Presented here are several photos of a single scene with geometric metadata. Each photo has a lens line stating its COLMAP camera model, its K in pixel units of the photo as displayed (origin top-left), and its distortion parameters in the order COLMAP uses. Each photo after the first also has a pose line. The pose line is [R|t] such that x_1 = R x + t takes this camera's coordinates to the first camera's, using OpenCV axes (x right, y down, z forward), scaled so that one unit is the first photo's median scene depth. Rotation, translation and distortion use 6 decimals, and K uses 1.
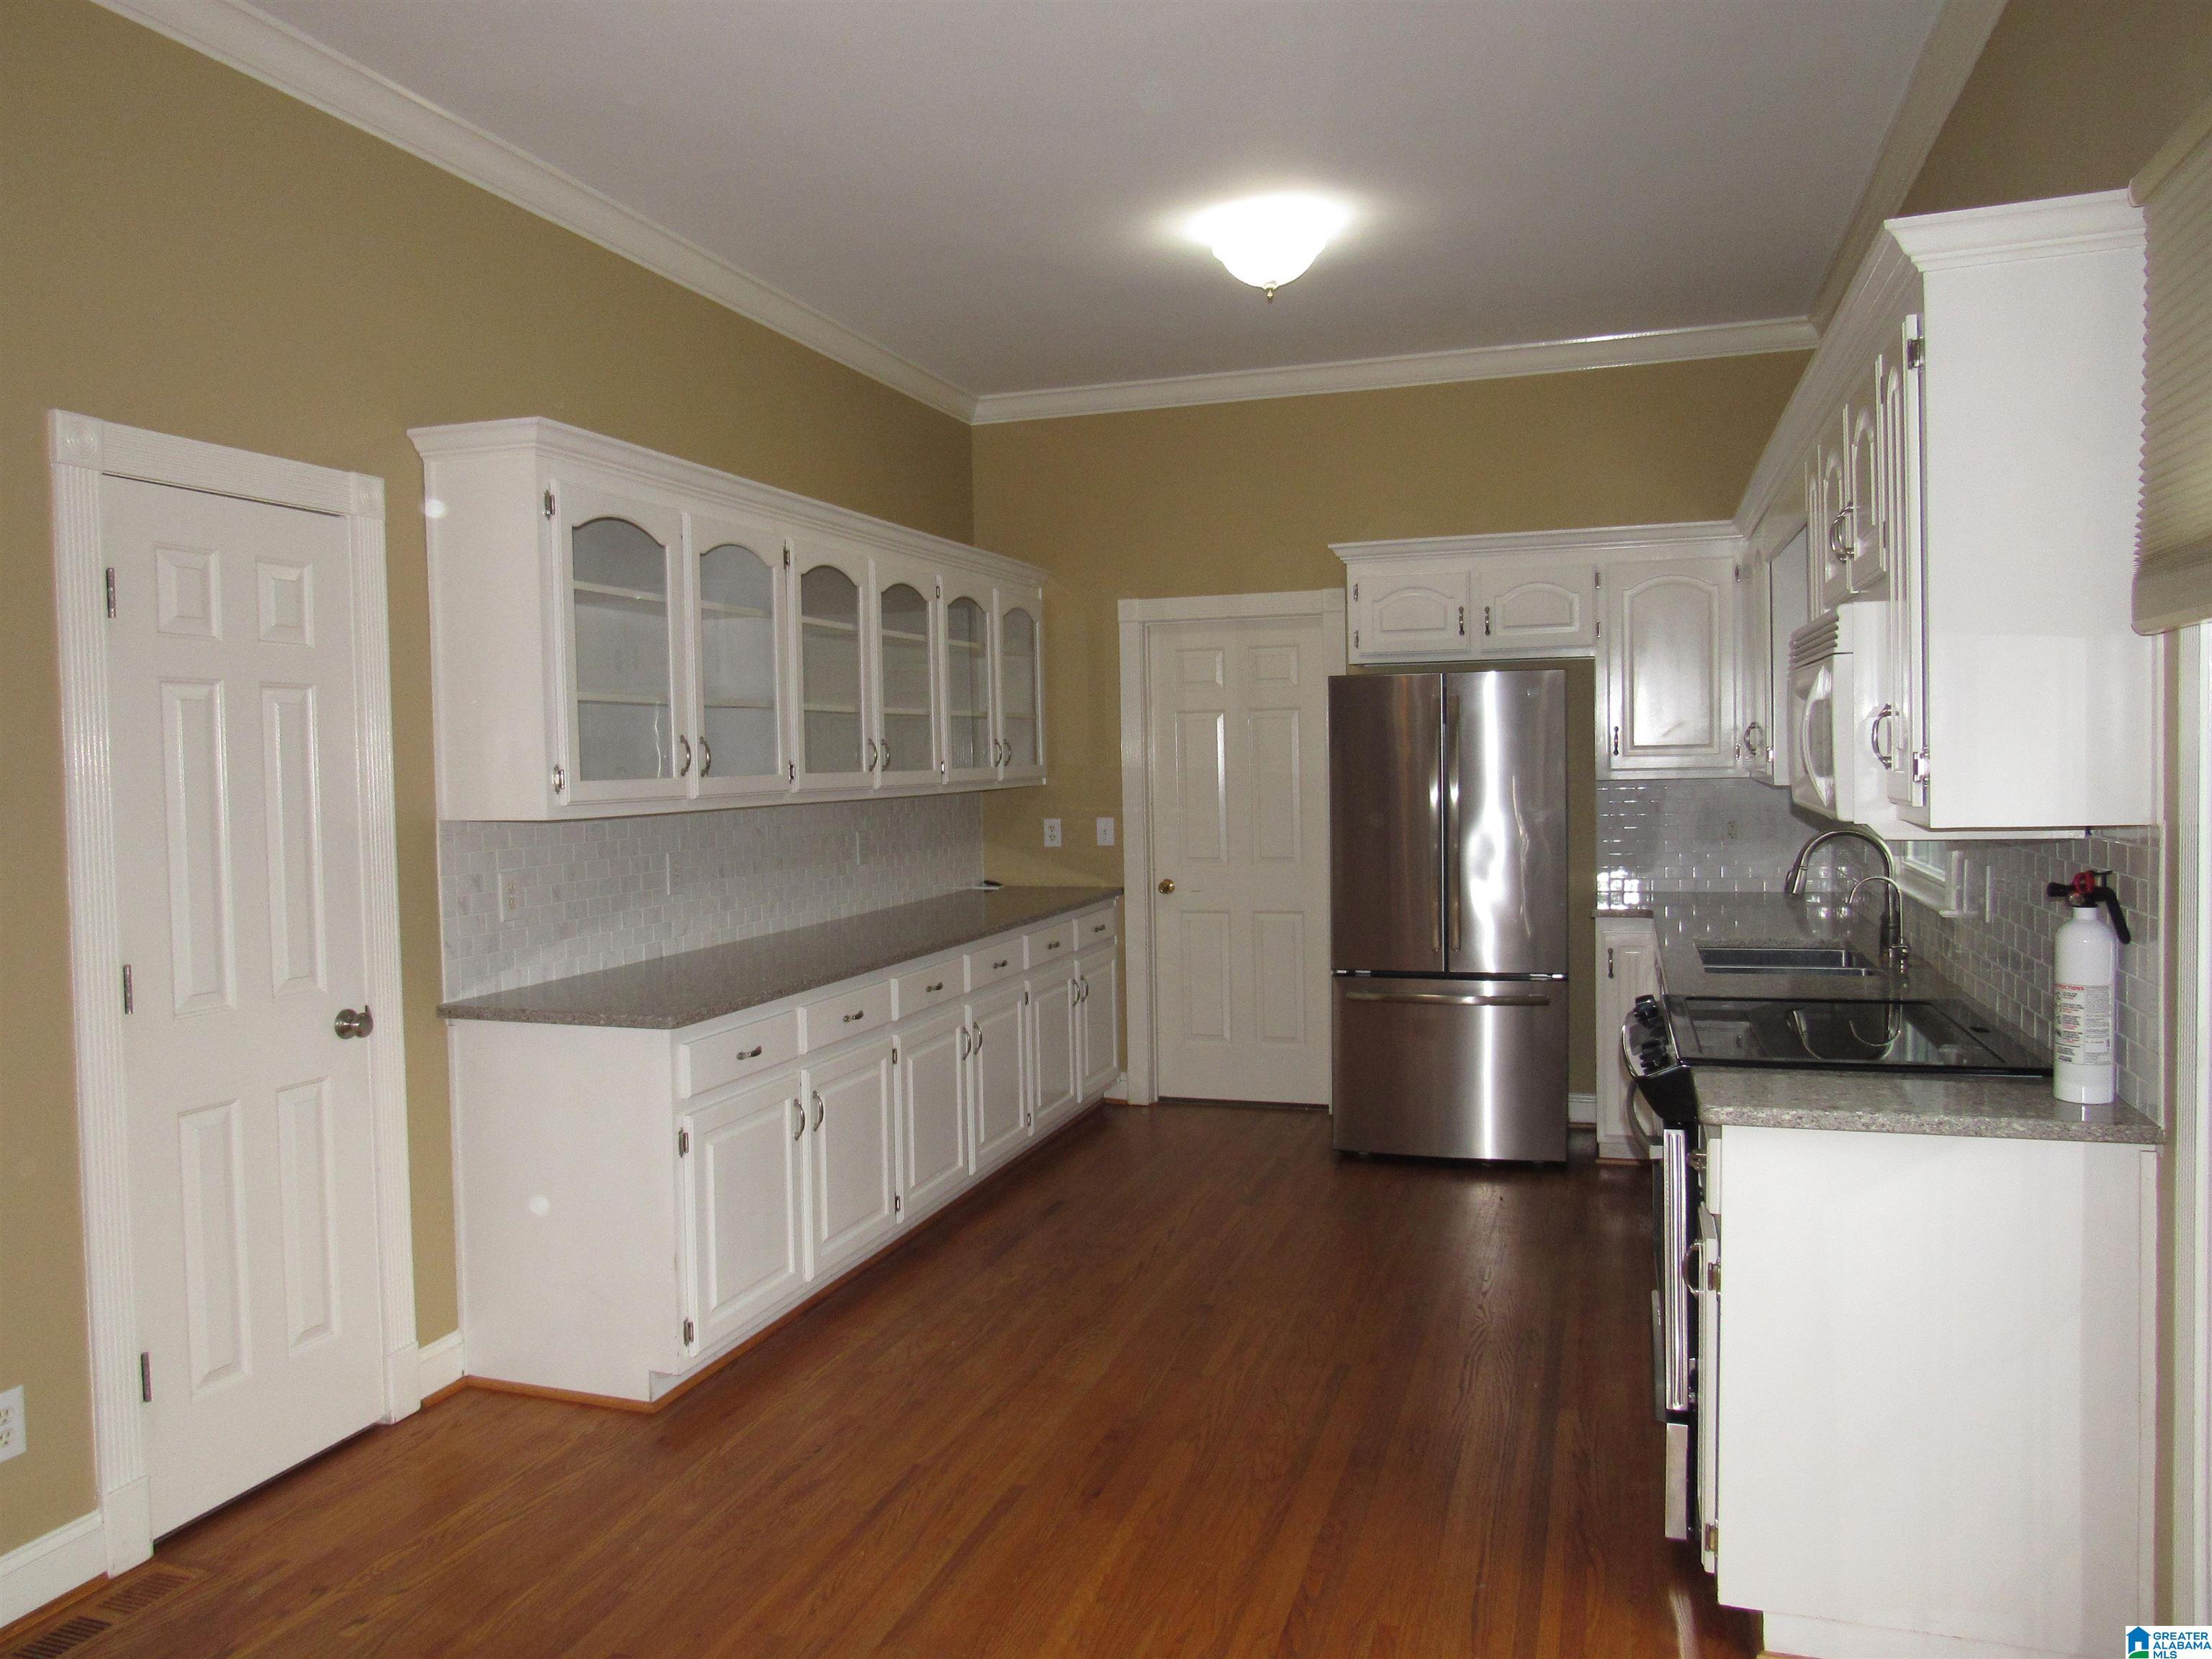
lens RADIAL K [[1570.6, 0, 1106.0], [0, 1570.6, 829.5], [0, 0, 1]] dist [-0.023057, 0.002356]
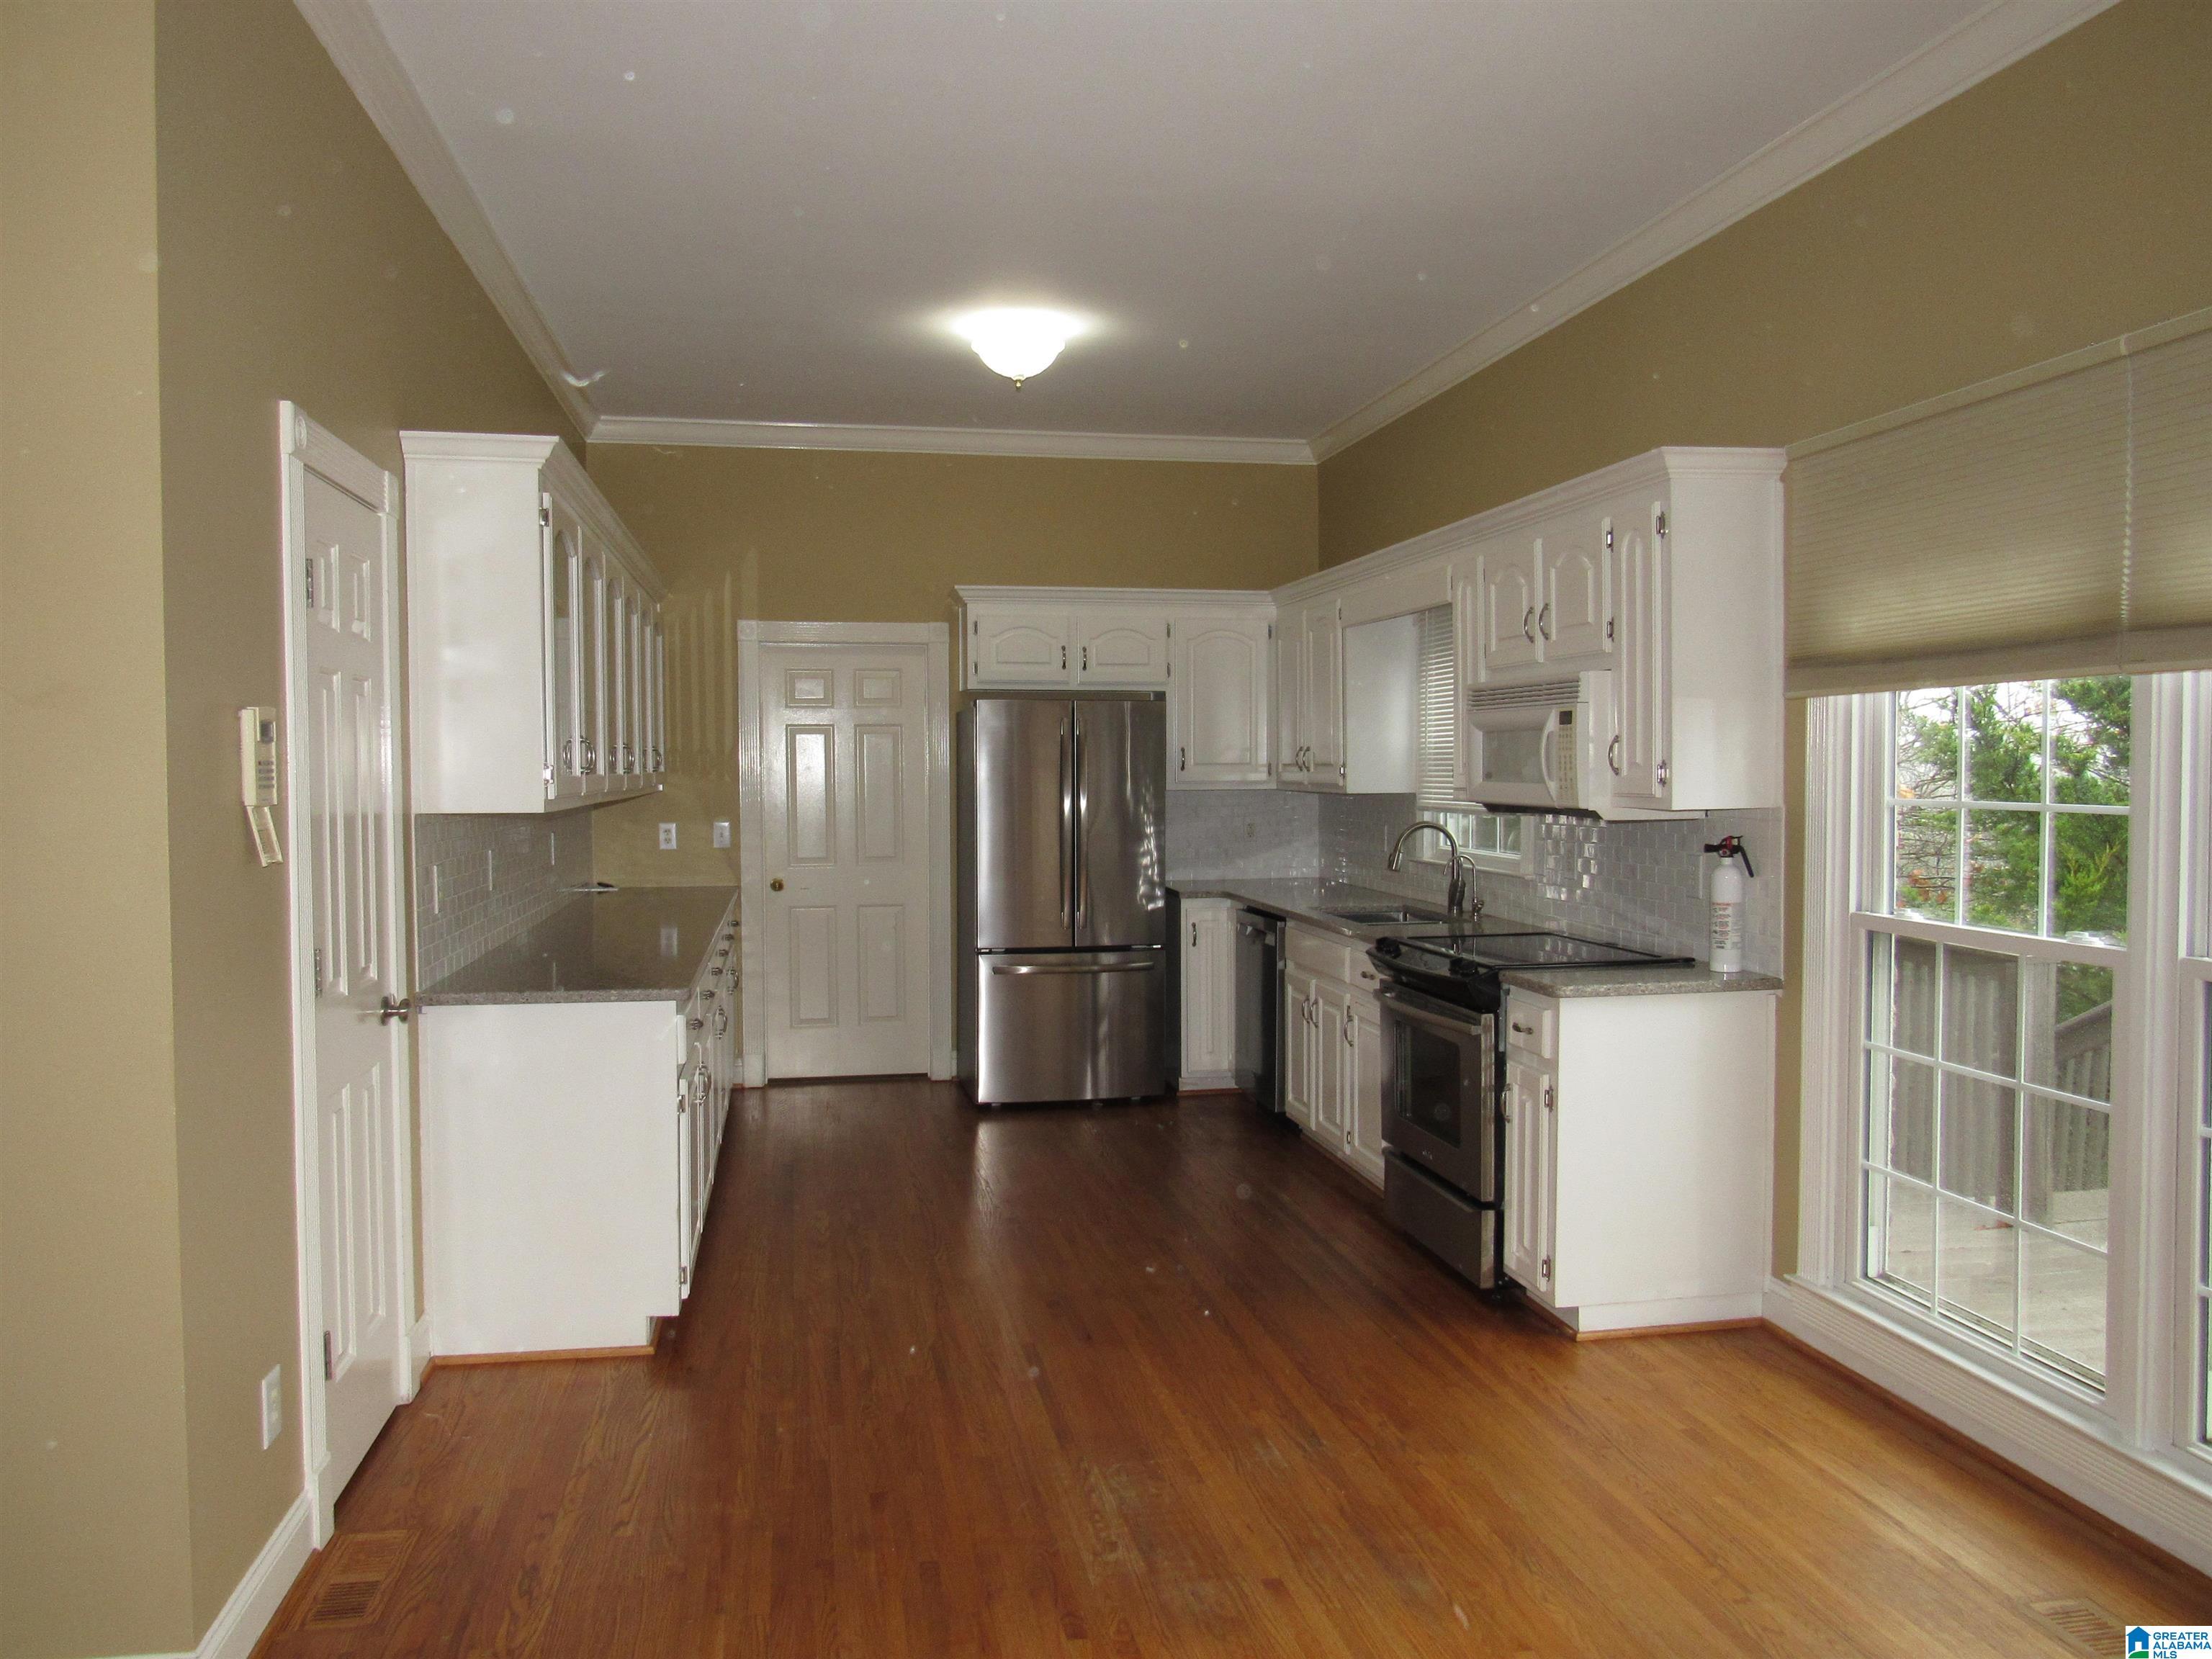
lens RADIAL K [[1541.5, 0, 1106.0], [0, 1541.5, 829.5], [0, 0, 1]] dist [-0.022530, -0.000544]
pose [[0.877983, -0.004247, 0.478672, -0.634161], [0.009961, 0.999906, -0.009399, 0.023572], [-0.478588, 0.013020, 0.877943, -0.121175]]
